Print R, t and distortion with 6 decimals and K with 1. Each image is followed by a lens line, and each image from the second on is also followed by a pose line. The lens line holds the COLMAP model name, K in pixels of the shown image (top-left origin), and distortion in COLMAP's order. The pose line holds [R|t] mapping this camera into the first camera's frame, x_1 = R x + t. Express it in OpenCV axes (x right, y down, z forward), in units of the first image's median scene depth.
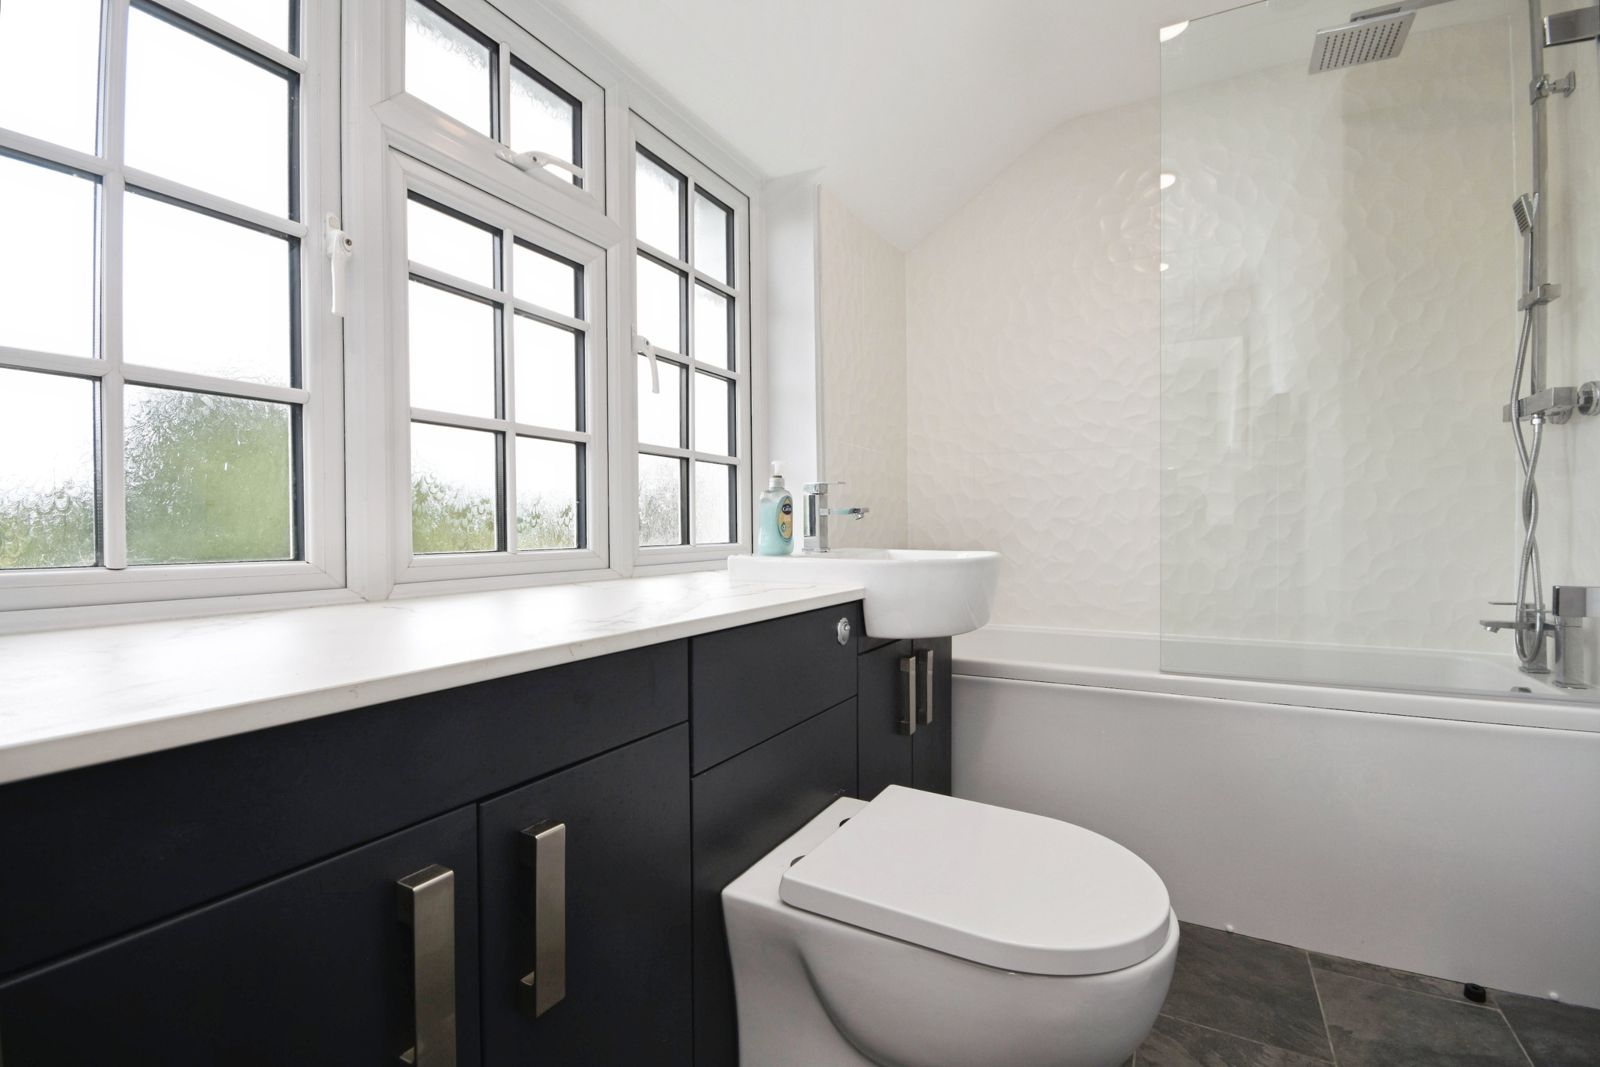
lens RADIAL K [[710.4, 0, 799.8], [0, 710.4, 533.0], [0, 0, 1]] dist [0.001431, -0.004307]
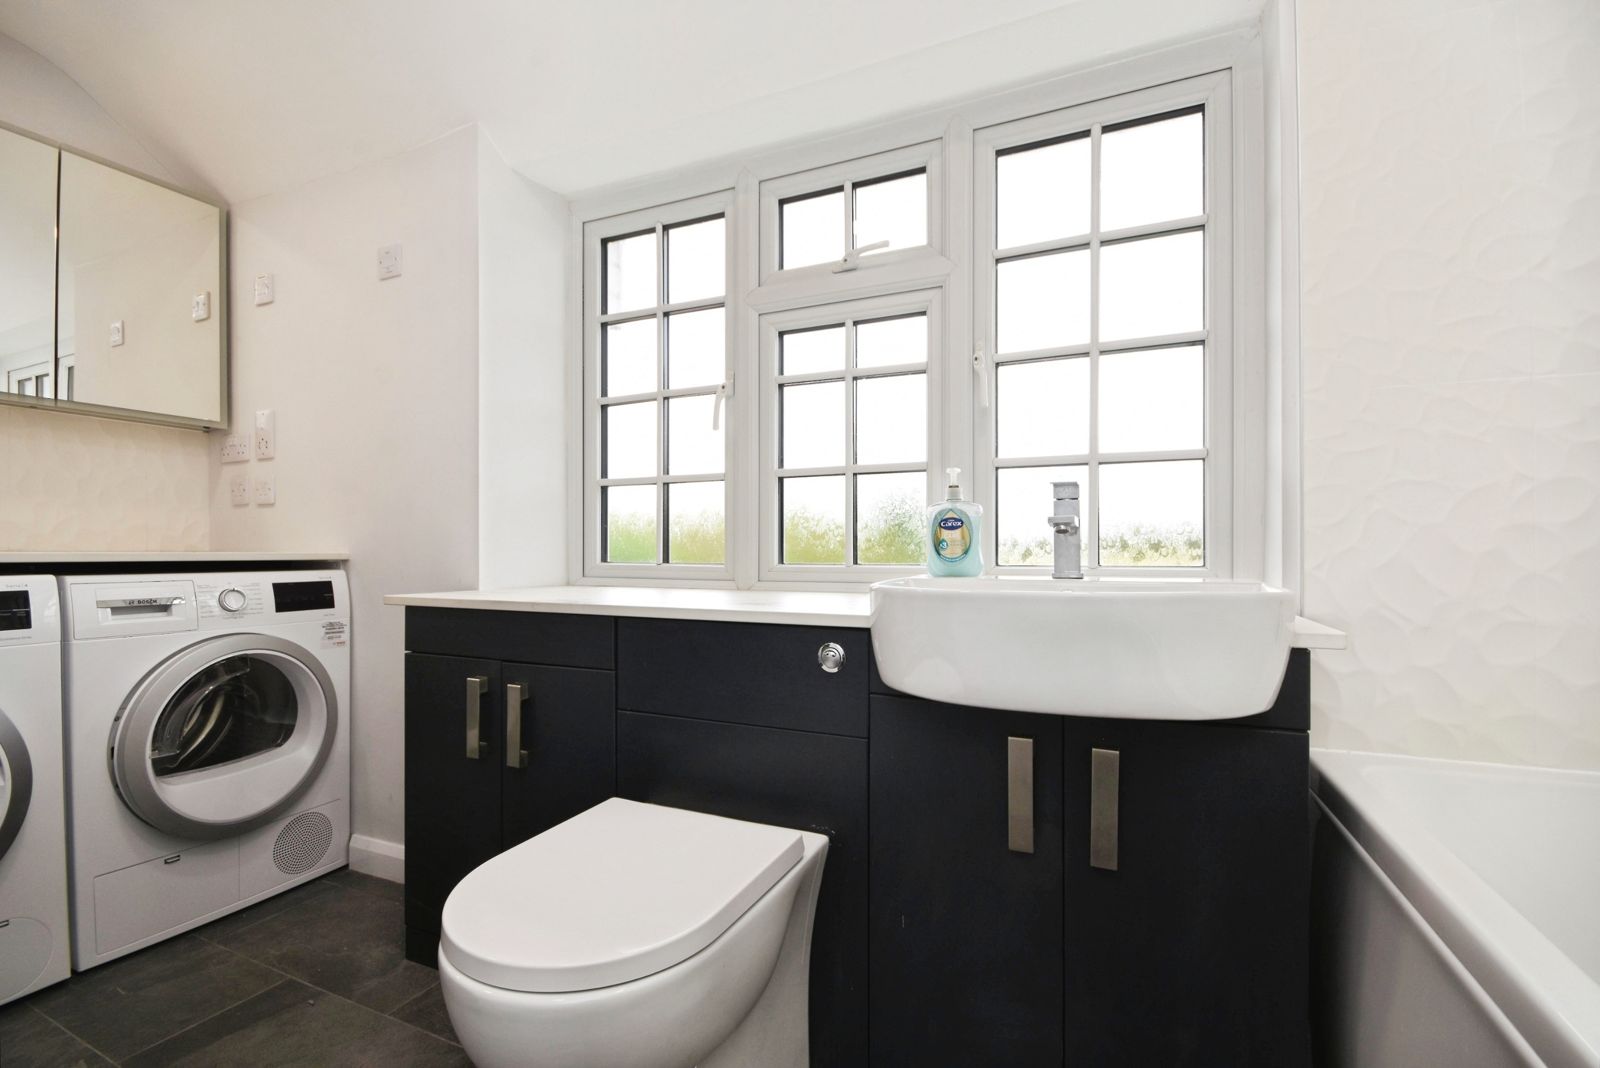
lens RADIAL K [[710.4, 0, 795.1], [0, 710.4, 539.7], [0, 0, 1]] dist [0.001431, -0.004307]
pose [[0.060457, -0.013857, -0.998075, 0.933918], [-0.011022, 0.999833, -0.014549, 0.000263], [0.998110, 0.011881, 0.060294, 0.864952]]
